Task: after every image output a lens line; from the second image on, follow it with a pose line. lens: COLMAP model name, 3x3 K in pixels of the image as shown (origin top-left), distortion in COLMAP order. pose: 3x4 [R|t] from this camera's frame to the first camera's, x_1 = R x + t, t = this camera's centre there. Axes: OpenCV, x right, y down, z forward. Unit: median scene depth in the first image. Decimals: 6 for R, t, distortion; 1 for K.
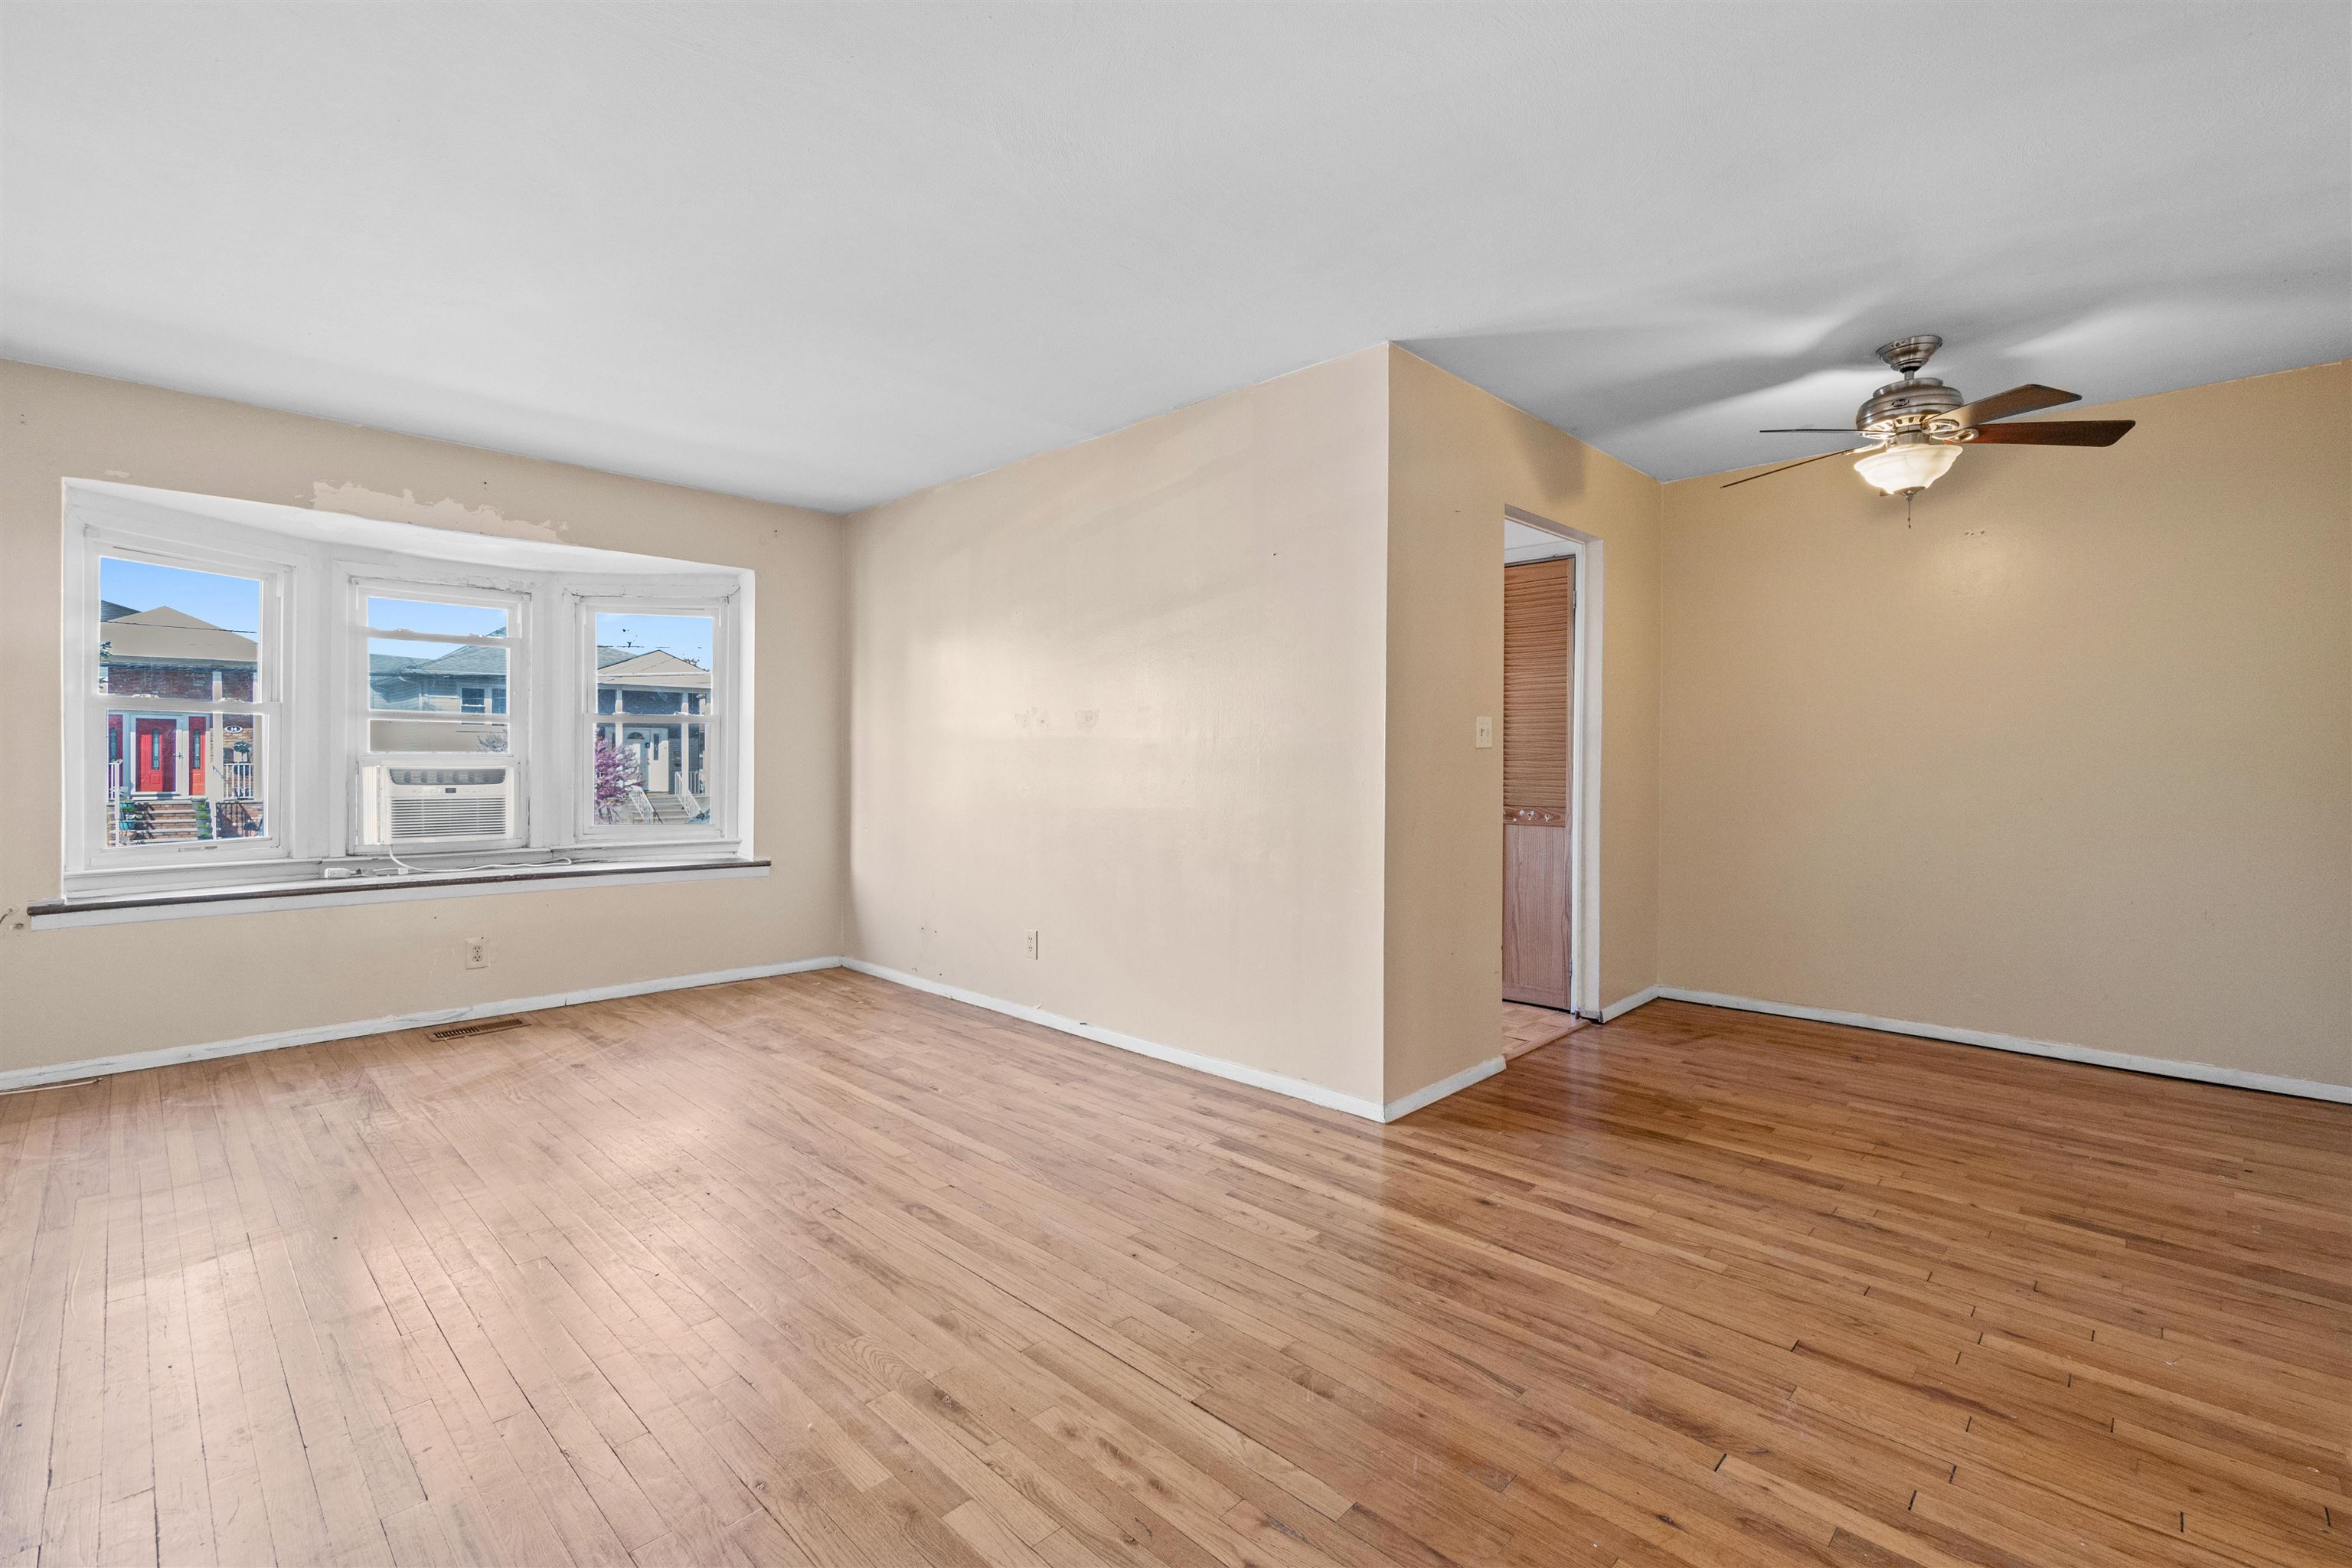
lens RADIAL K [[1017.8, 0, 1170.4], [0, 1017.8, 760.8], [0, 0, 1]] dist [-0.003139, 0.000177]
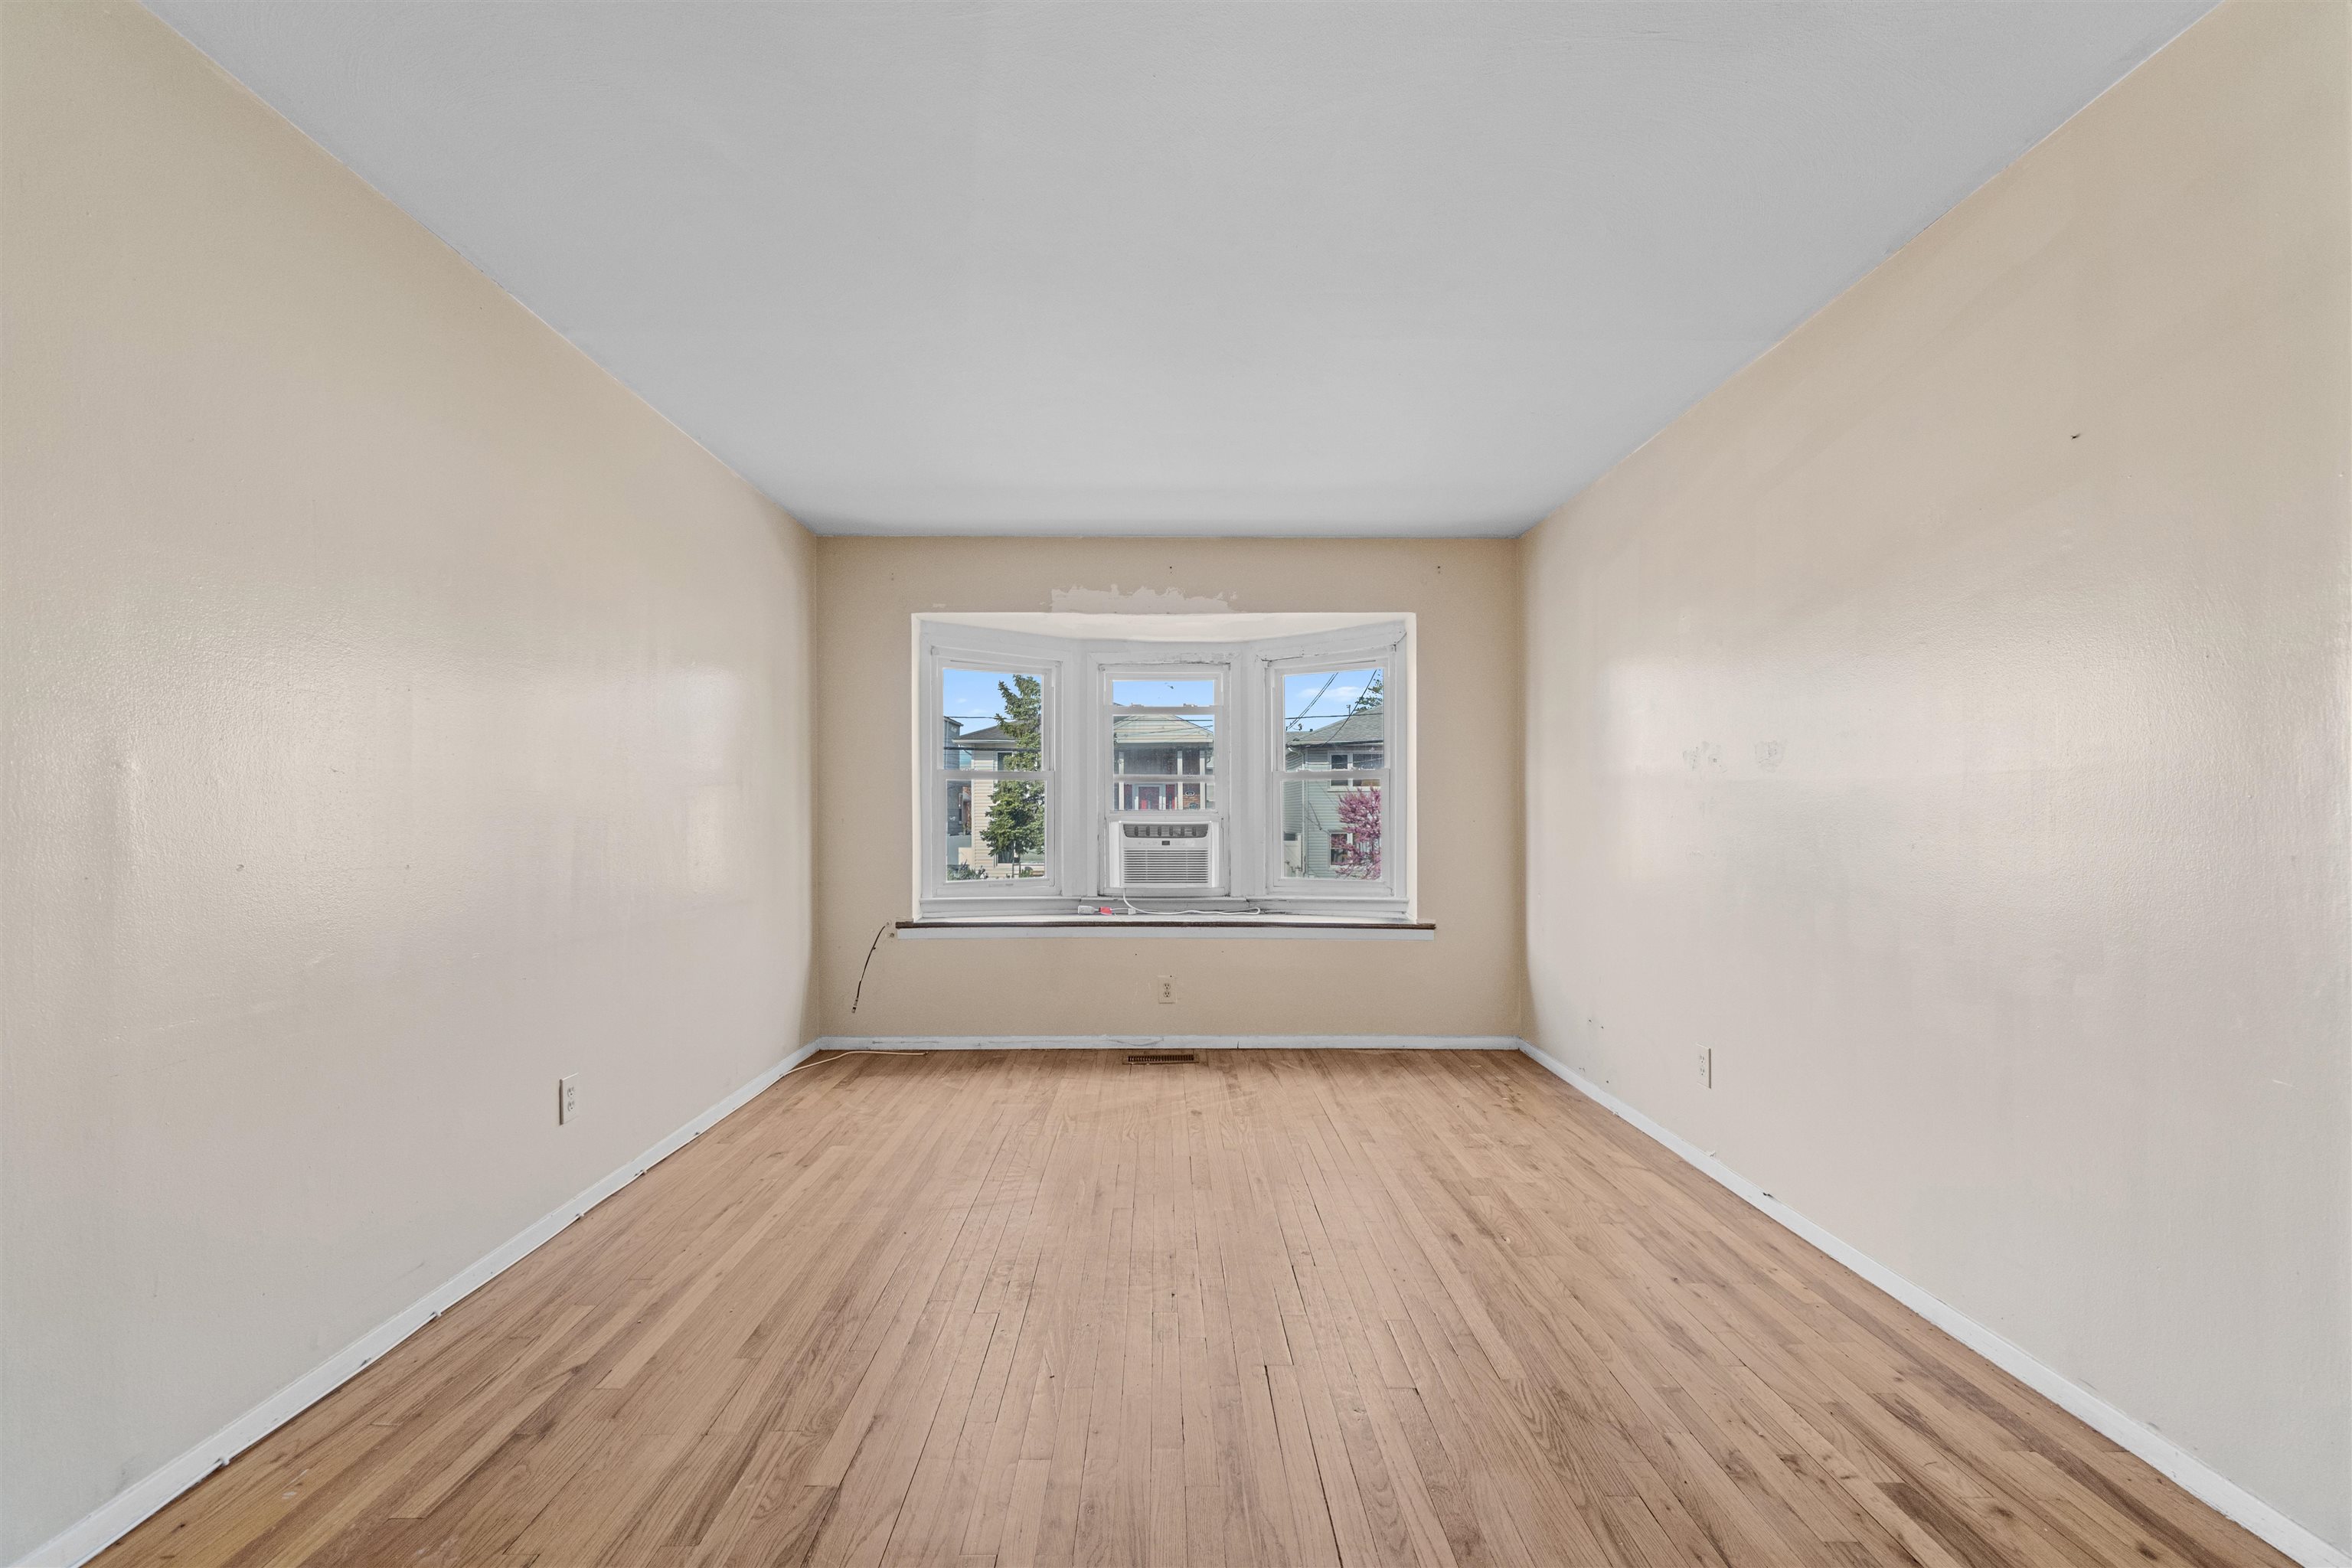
lens RADIAL K [[1017.8, 0, 1173.6], [0, 1017.8, 806.2], [0, 0, 1]] dist [-0.003139, 0.000177]
pose [[0.702534, -0.011089, -0.711563, 0.121338], [0.004843, 0.999930, -0.010801, 0.000061], [0.711633, 0.004142, 0.702539, 0.223526]]
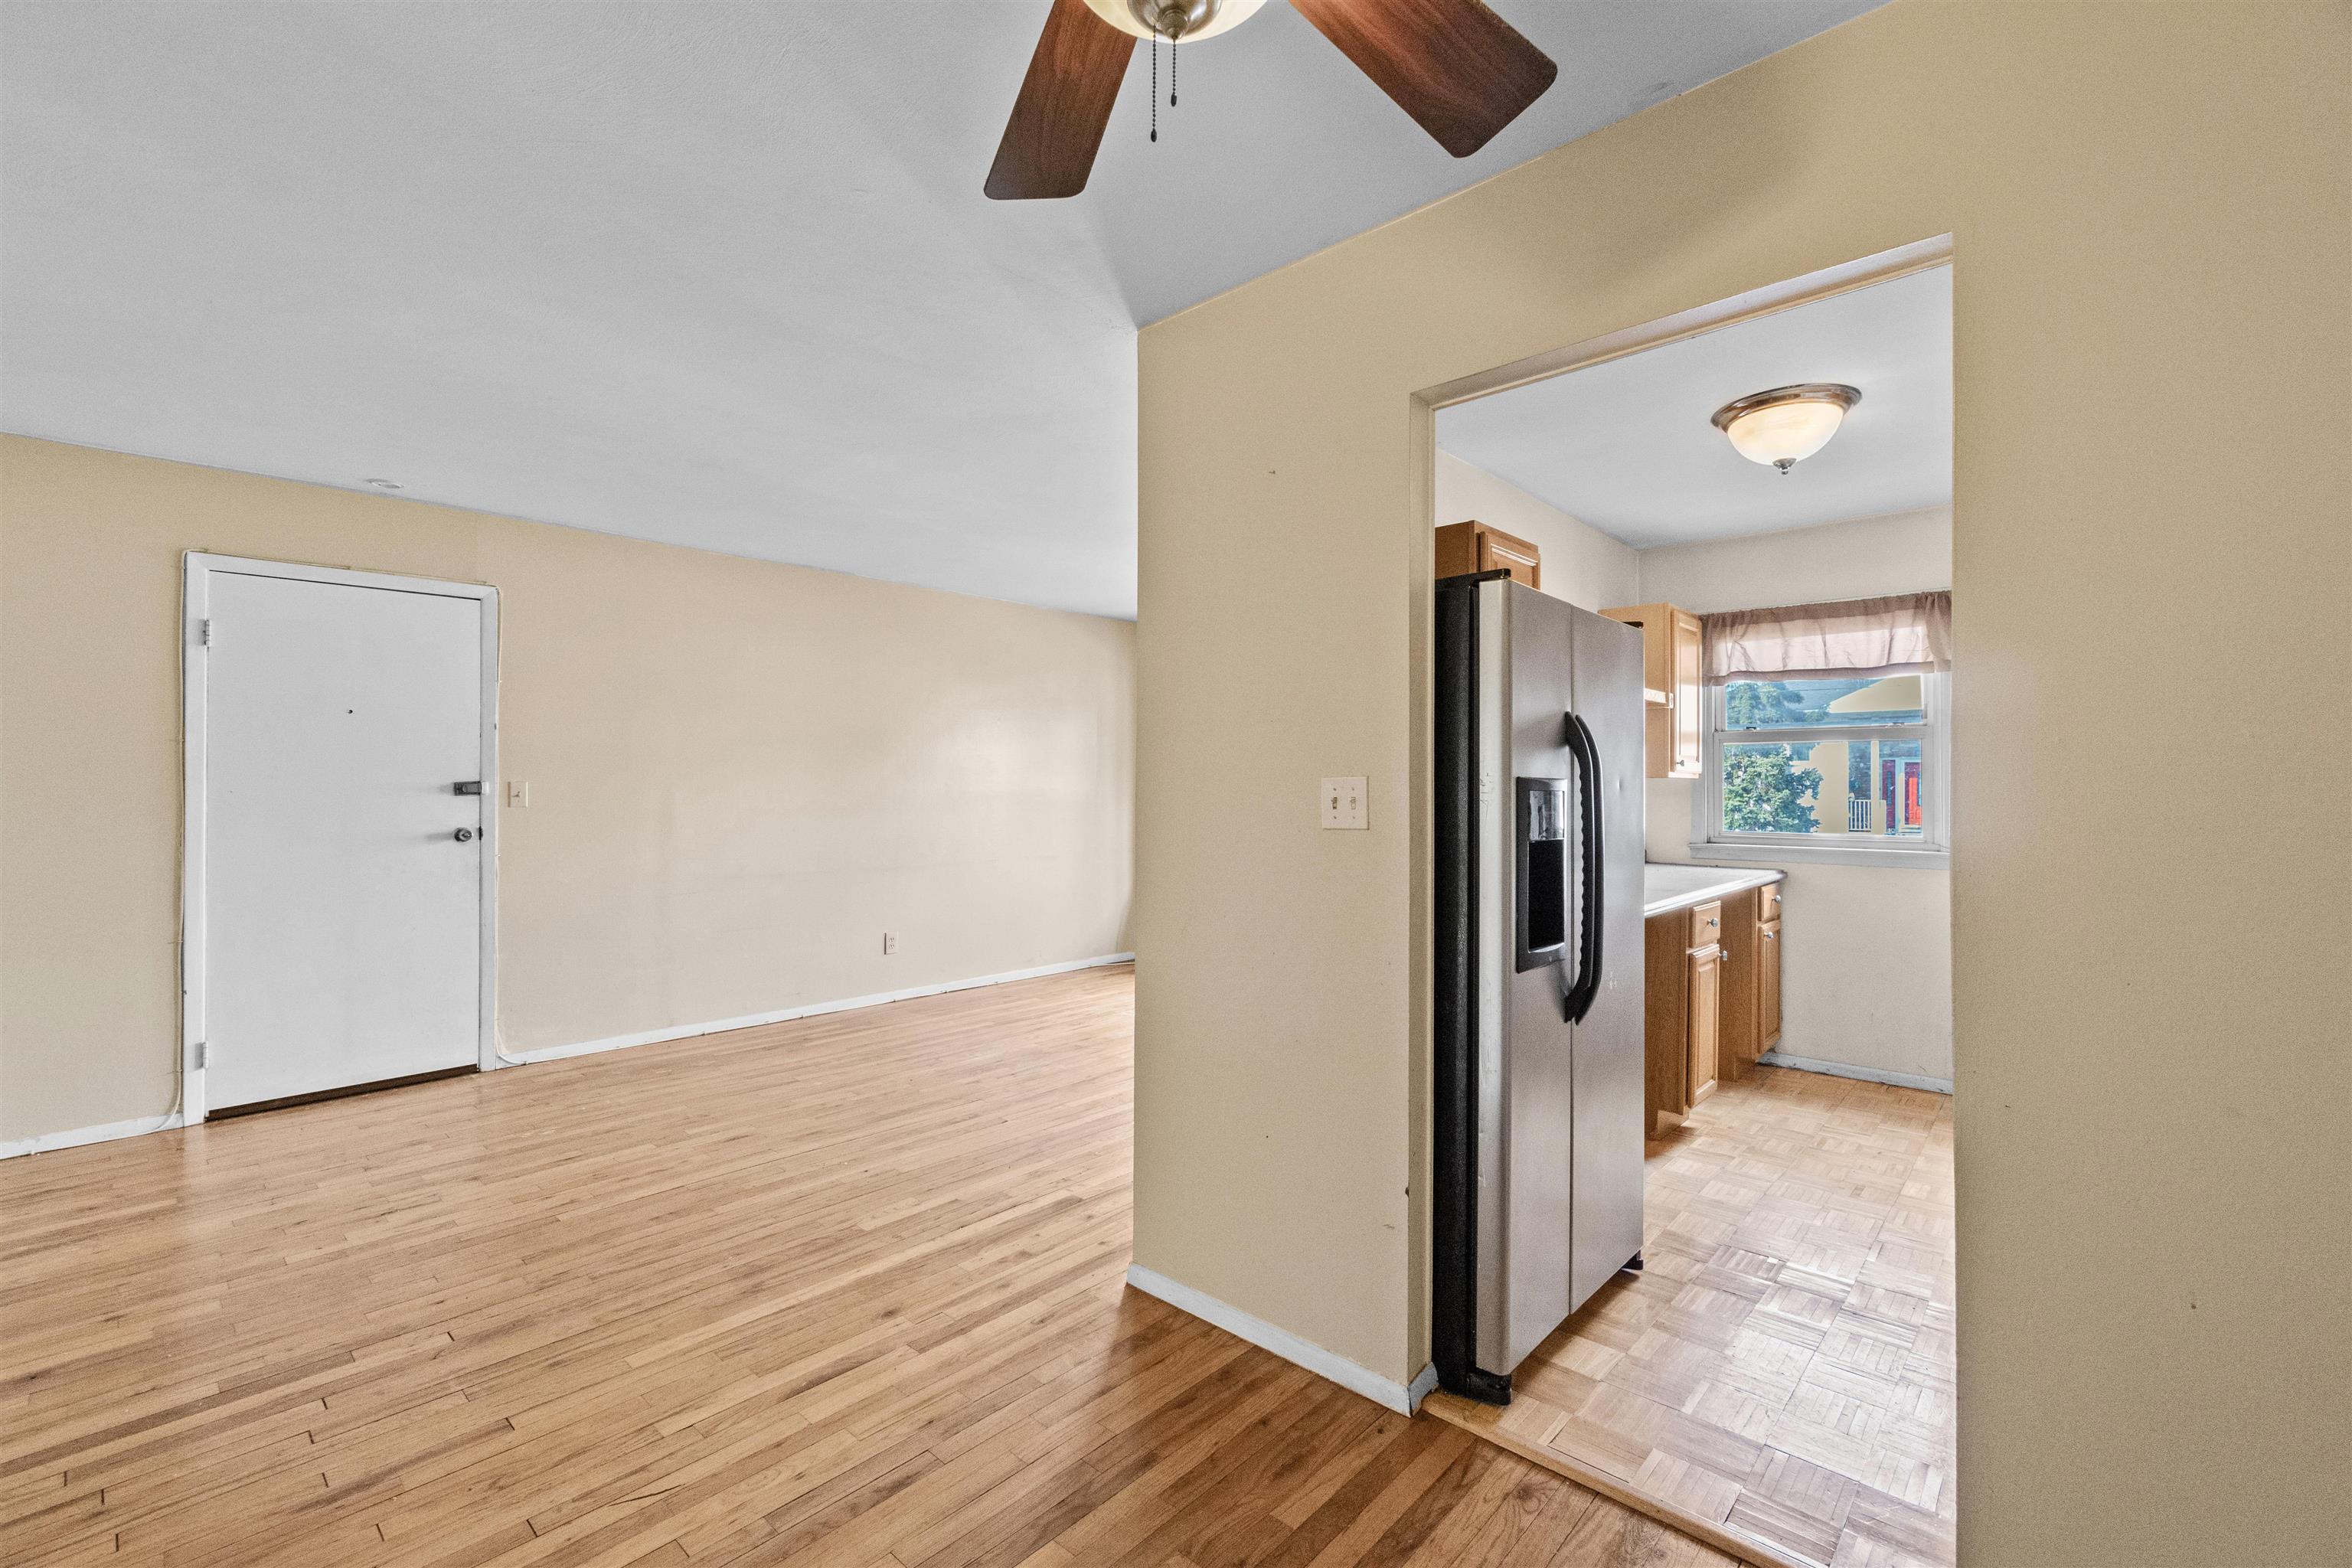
lens RADIAL K [[1017.8, 0, 1188.6], [0, 1017.8, 786.6], [0, 0, 1]] dist [-0.003139, 0.000177]
pose [[0.040866, -0.003232, -0.999159, 0.767342], [-0.009033, 0.999953, -0.003604, -0.028898], [0.999124, 0.009172, 0.040835, 0.754450]]
